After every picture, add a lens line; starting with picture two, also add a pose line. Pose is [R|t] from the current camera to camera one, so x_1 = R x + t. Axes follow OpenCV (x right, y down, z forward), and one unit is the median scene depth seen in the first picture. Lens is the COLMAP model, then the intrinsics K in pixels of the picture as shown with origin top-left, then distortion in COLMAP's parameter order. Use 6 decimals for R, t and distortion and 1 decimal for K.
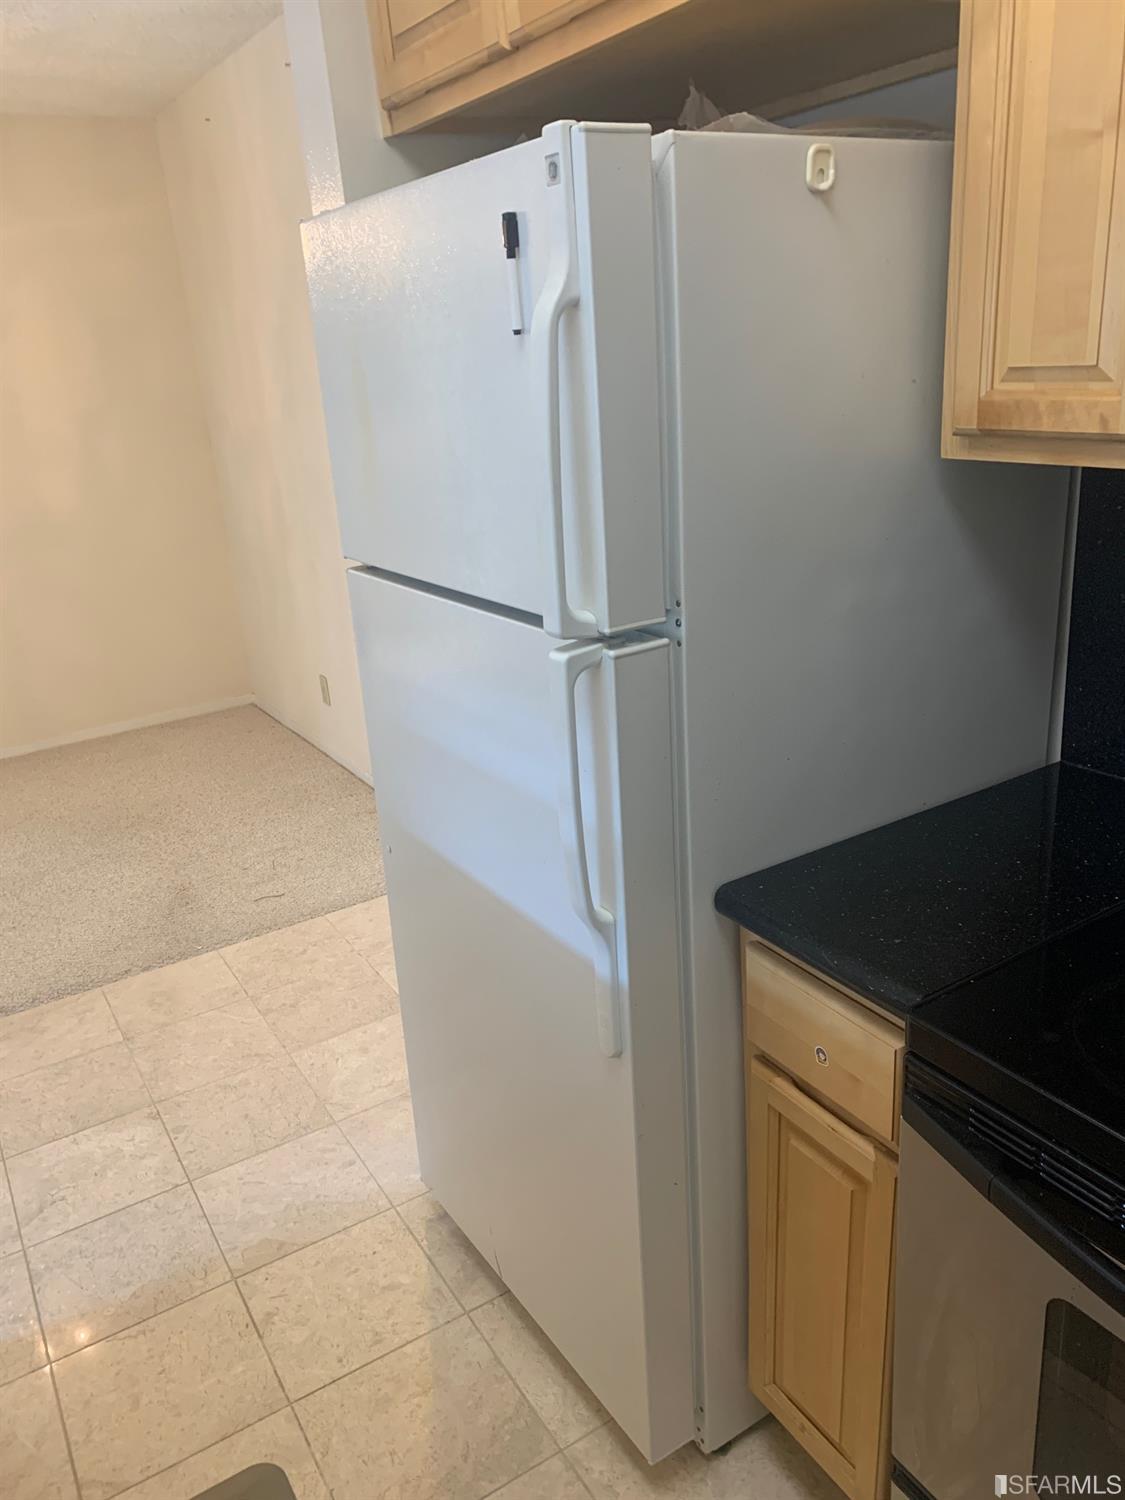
lens RADIAL K [[1144.5, 0, 557.0], [0, 1144.5, 765.0], [0, 0, 1]] dist [0.089970, -0.127567]
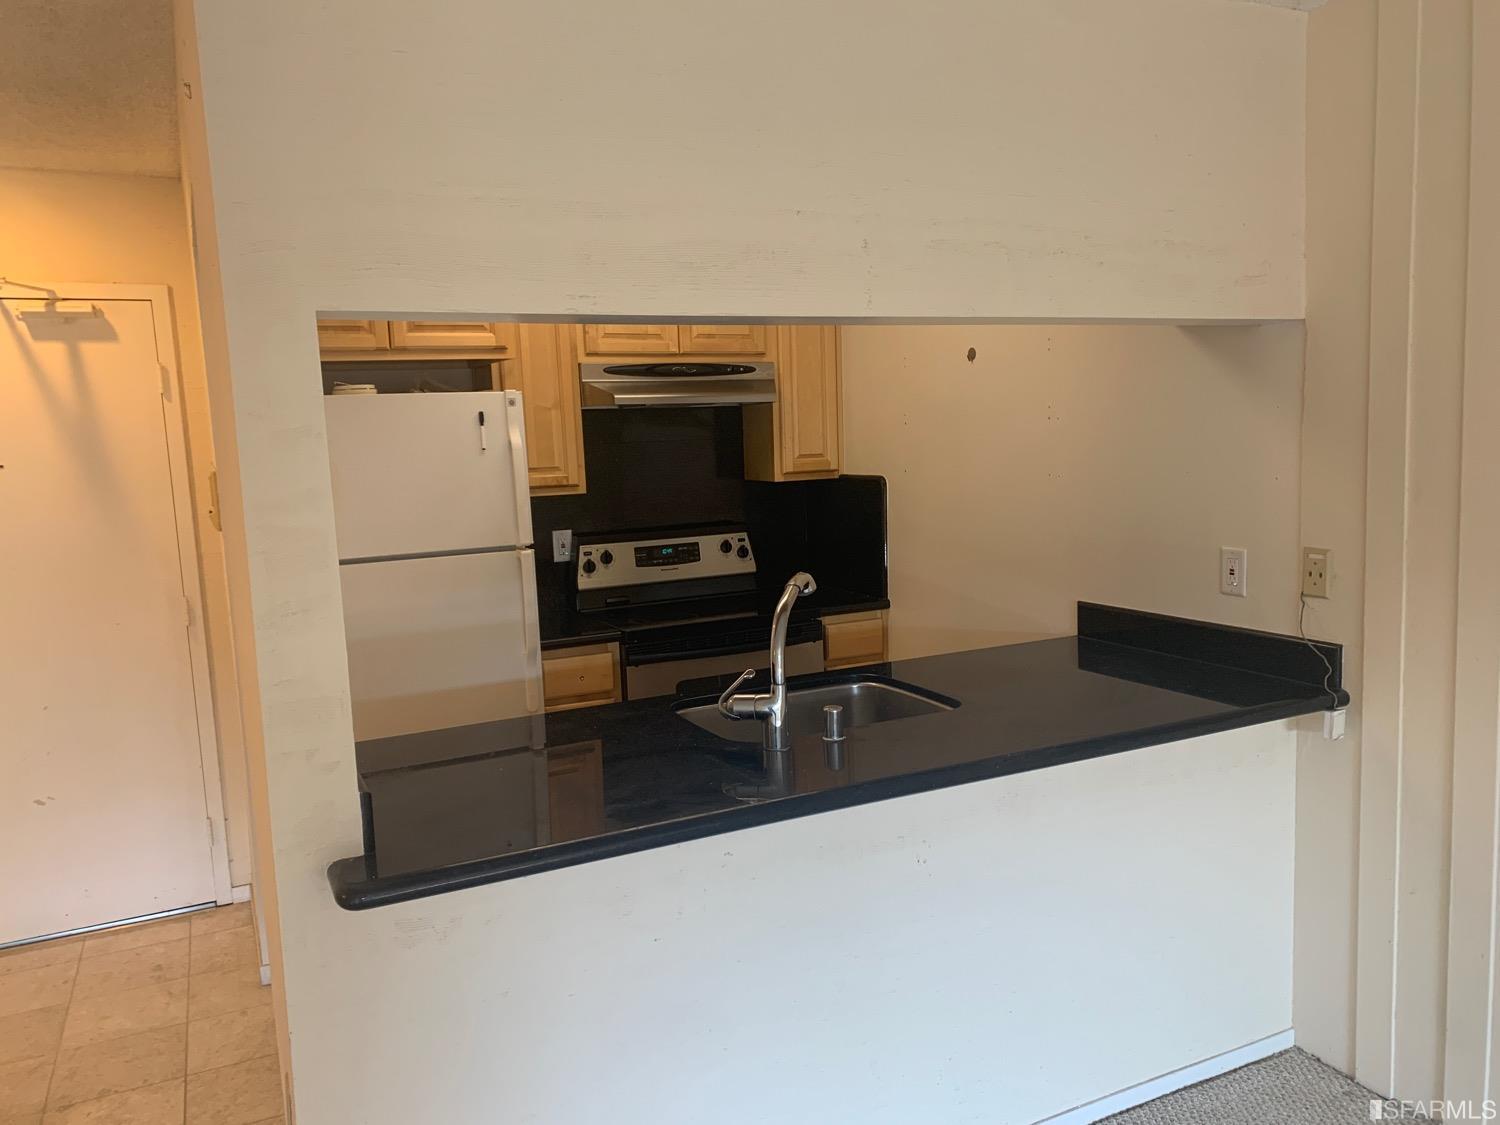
lens RADIAL K [[1144.5, 0, 743.5], [0, 1144.5, 572.1], [0, 0, 1]] dist [0.089970, -0.127567]
pose [[0.104366, -0.052474, 0.993154, -1.951161], [0.379976, 0.924953, 0.008941, 0.094068], [-0.919090, 0.376441, 0.116472, 0.116951]]
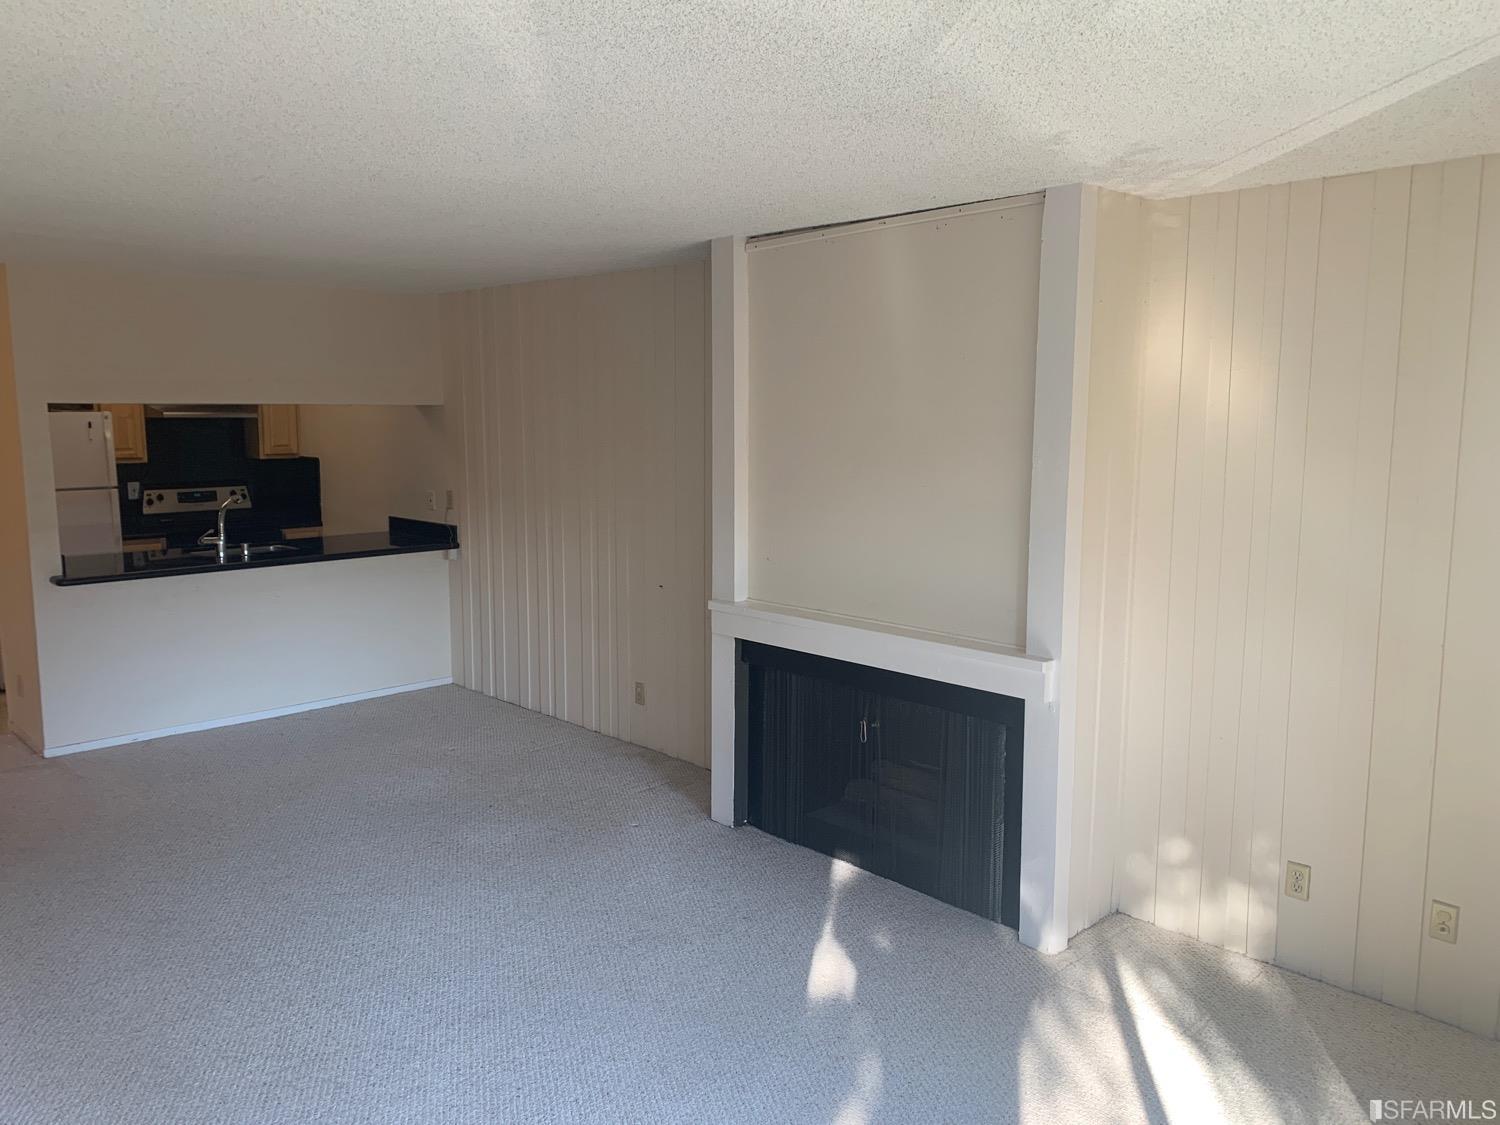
lens RADIAL K [[1164.9, 0, 750.0], [0, 1164.9, 562.5], [0, 0, 1]] dist [0.094664, -0.174863]
pose [[-0.214526, -0.058117, 0.974988, -4.655732], [0.357471, 0.924298, 0.133749, 0.428876], [-0.908952, 0.377222, -0.177511, -0.545502]]
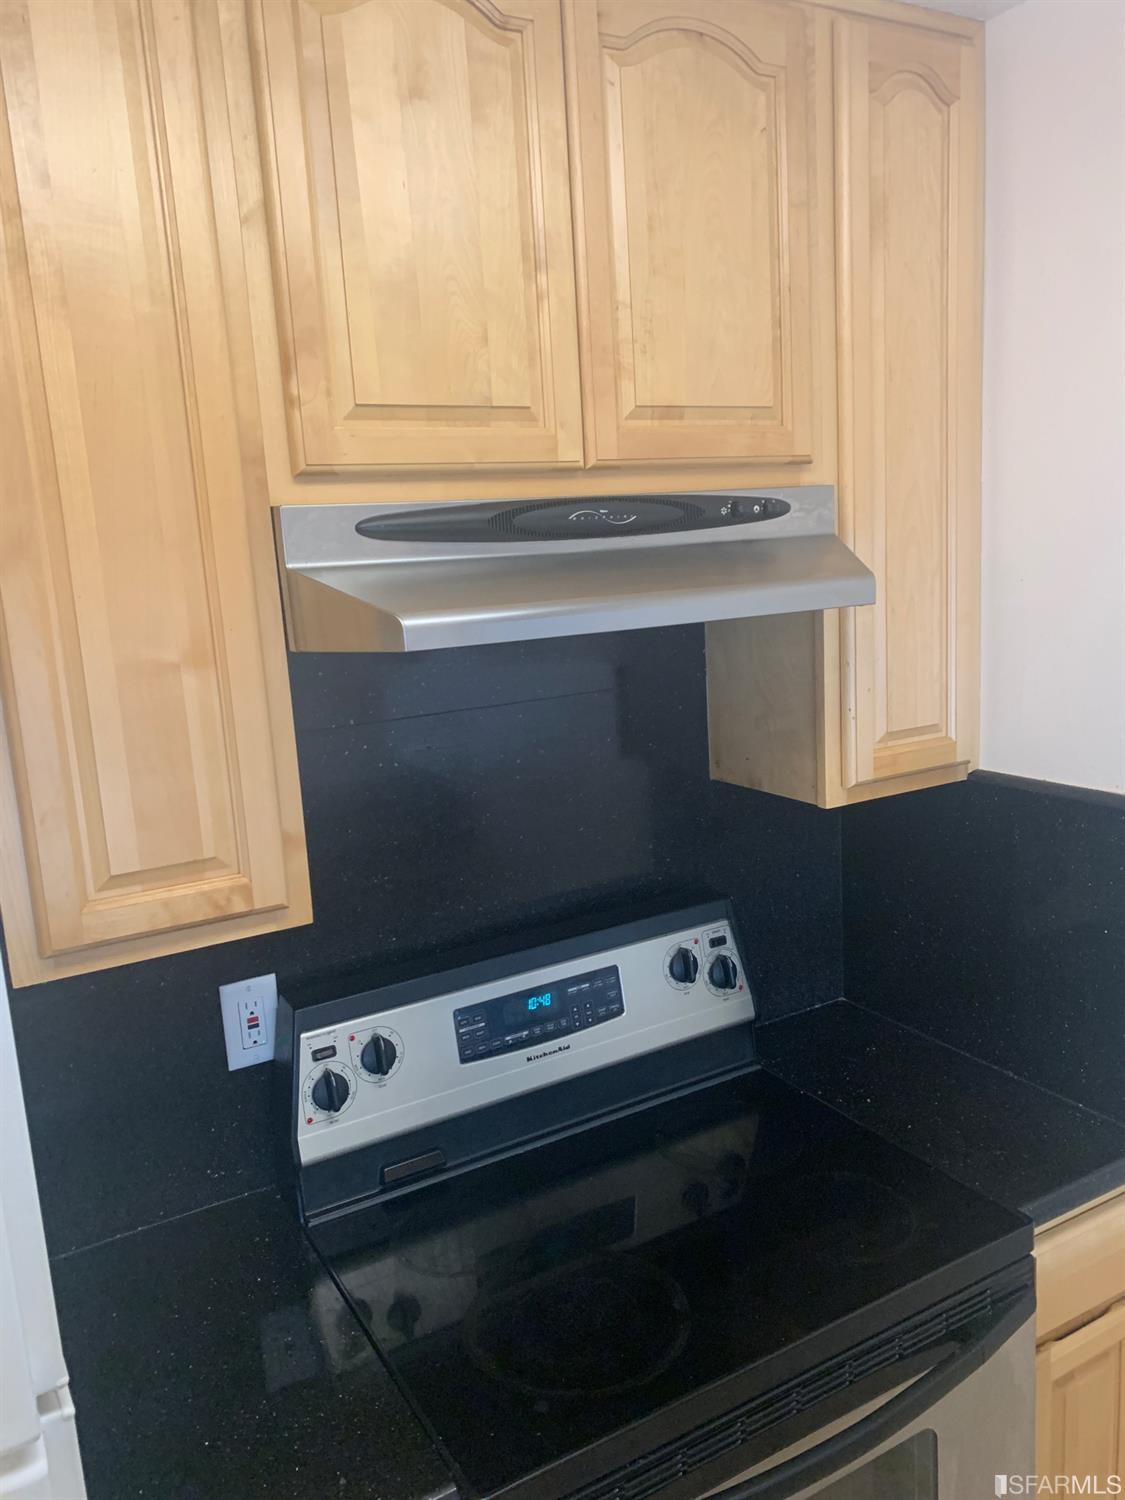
lens RADIAL K [[1167.6, 0, 562.5], [0, 1167.6, 750.0], [0, 0, 1]] dist [0.053628, -0.039002]
pose [[0.032357, -0.107433, 0.993686, -0.380028], [0.407466, 0.909252, 0.085036, -0.254692], [-0.912647, 0.402142, 0.073196, 0.379347]]
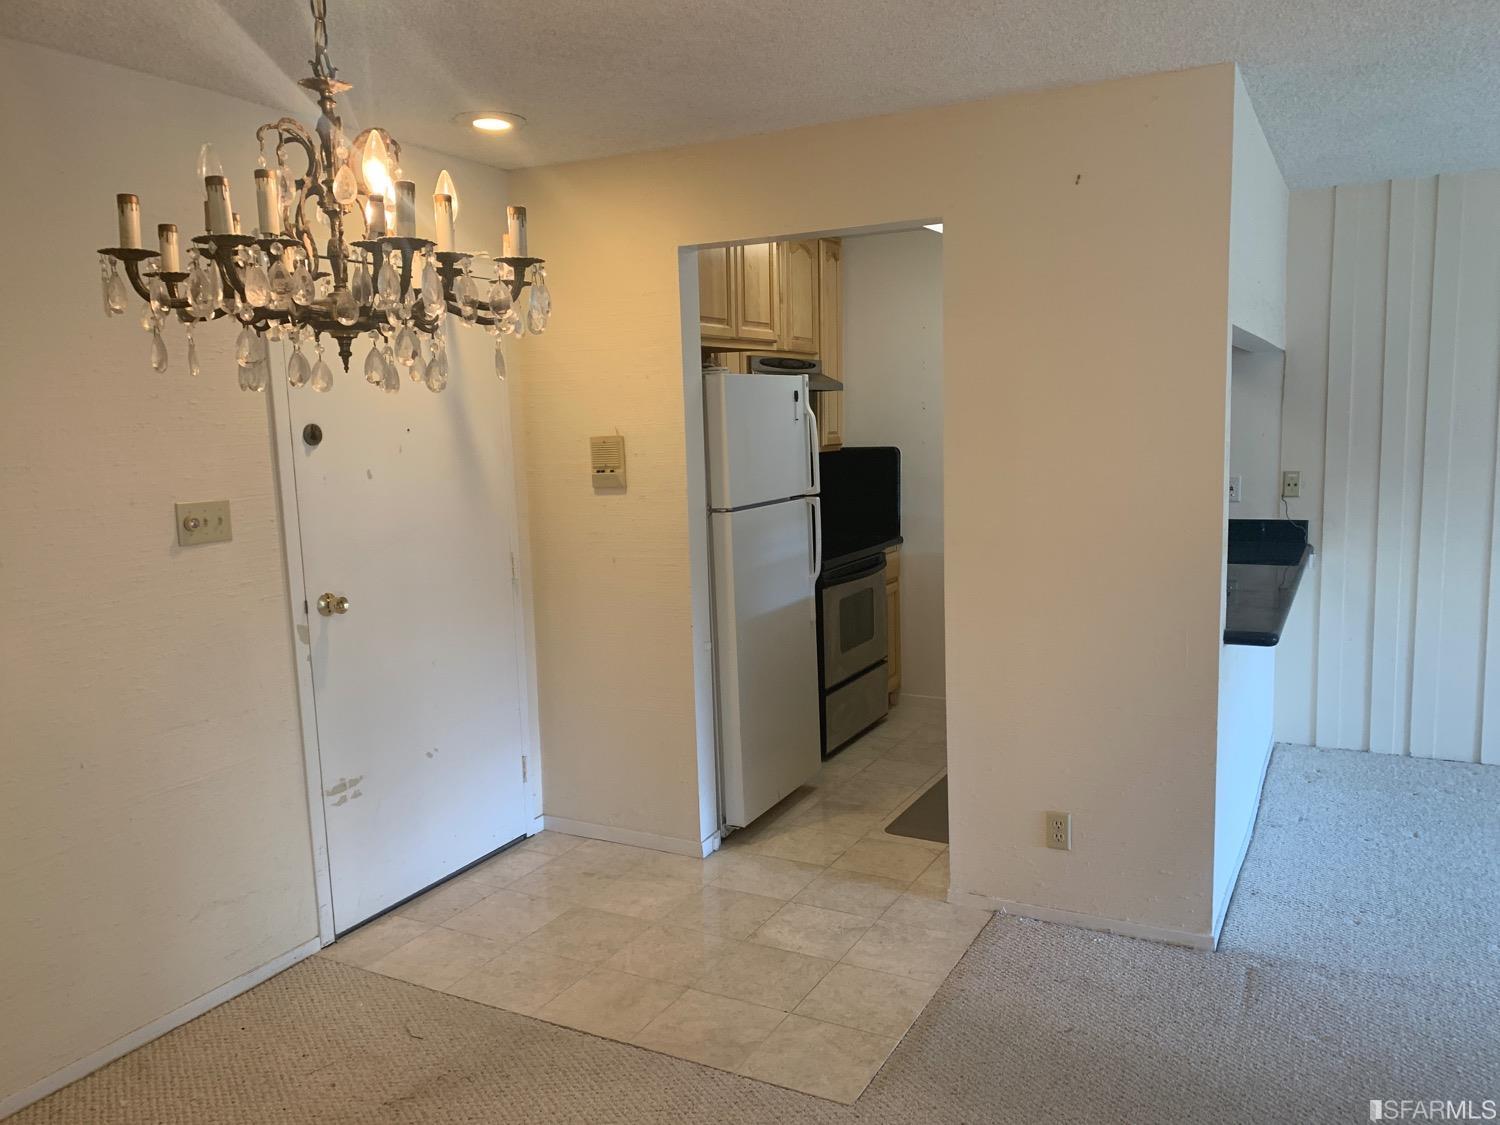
lens RADIAL K [[1144.5, 0, 743.5], [0, 1144.5, 572.1], [0, 0, 1]] dist [0.089970, -0.127567]
pose [[-0.503203, -0.029132, 0.863677, -2.181391], [0.365691, 0.898356, 0.243364, -0.613082], [-0.782980, 0.438300, -0.441402, 2.049907]]
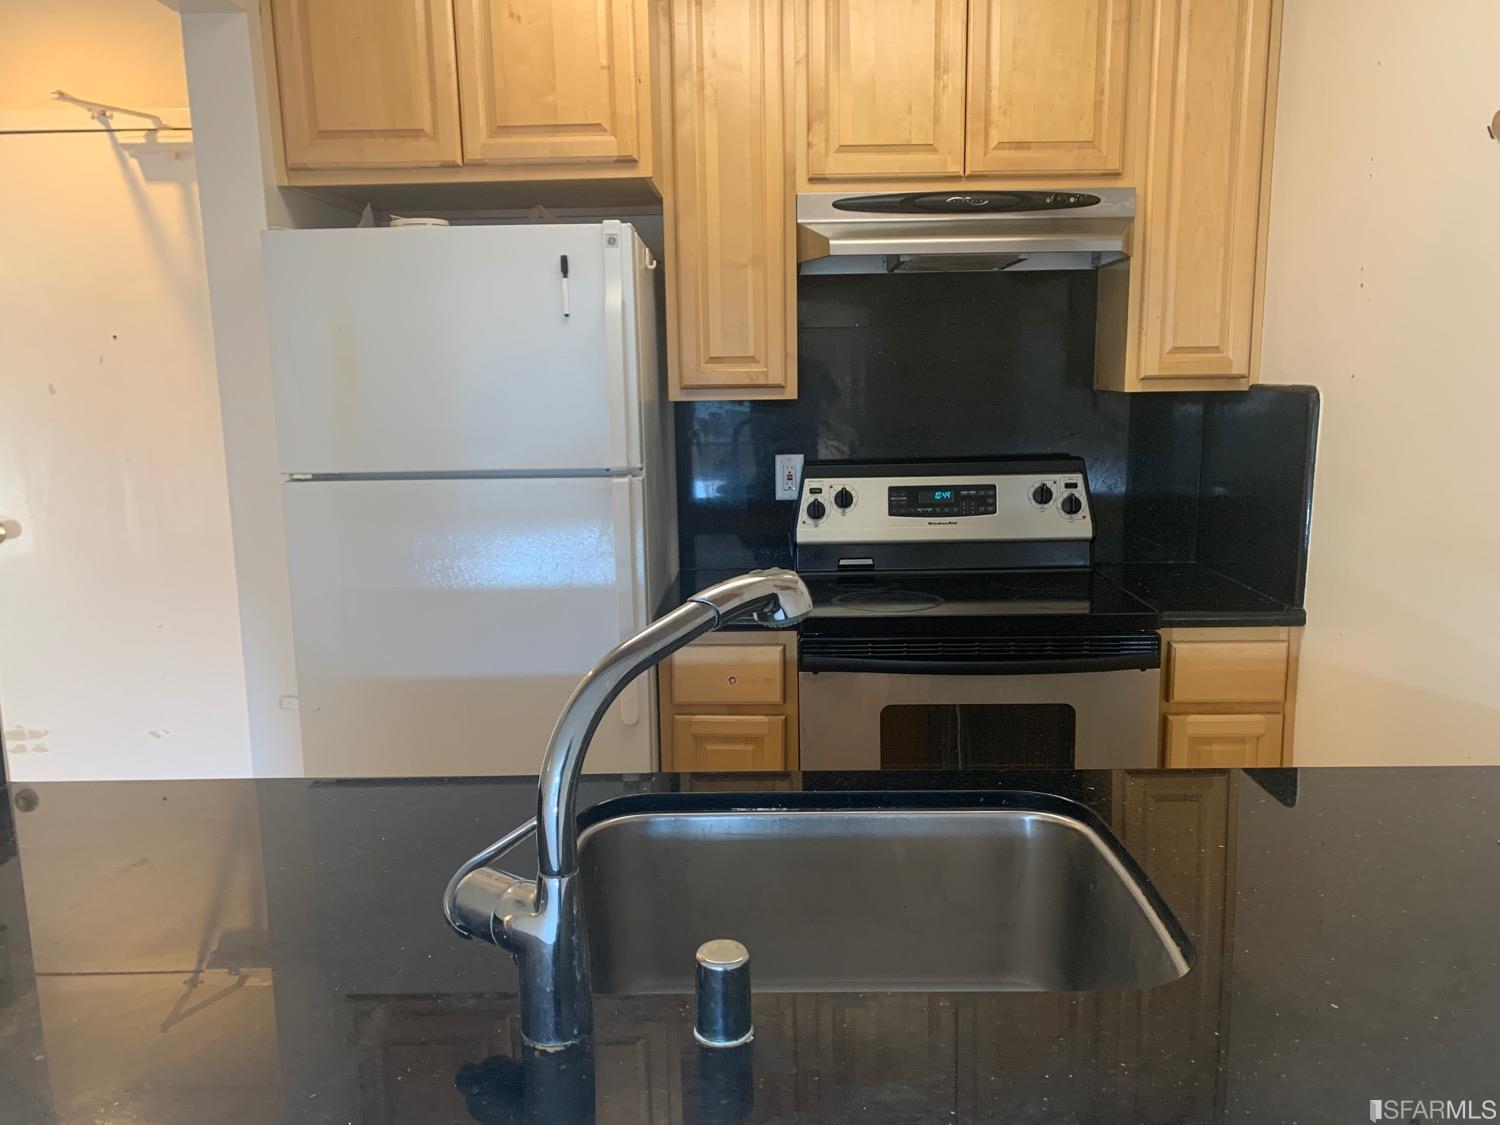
lens RADIAL K [[1144.5, 0, 743.5], [0, 1144.5, 572.1], [0, 0, 1]] dist [0.089970, -0.127567]
pose [[0.537926, -0.075730, 0.839584, -1.008446], [0.274308, 0.957479, -0.089387, 0.186136], [-0.797114, 0.278388, 0.535825, -0.081330]]
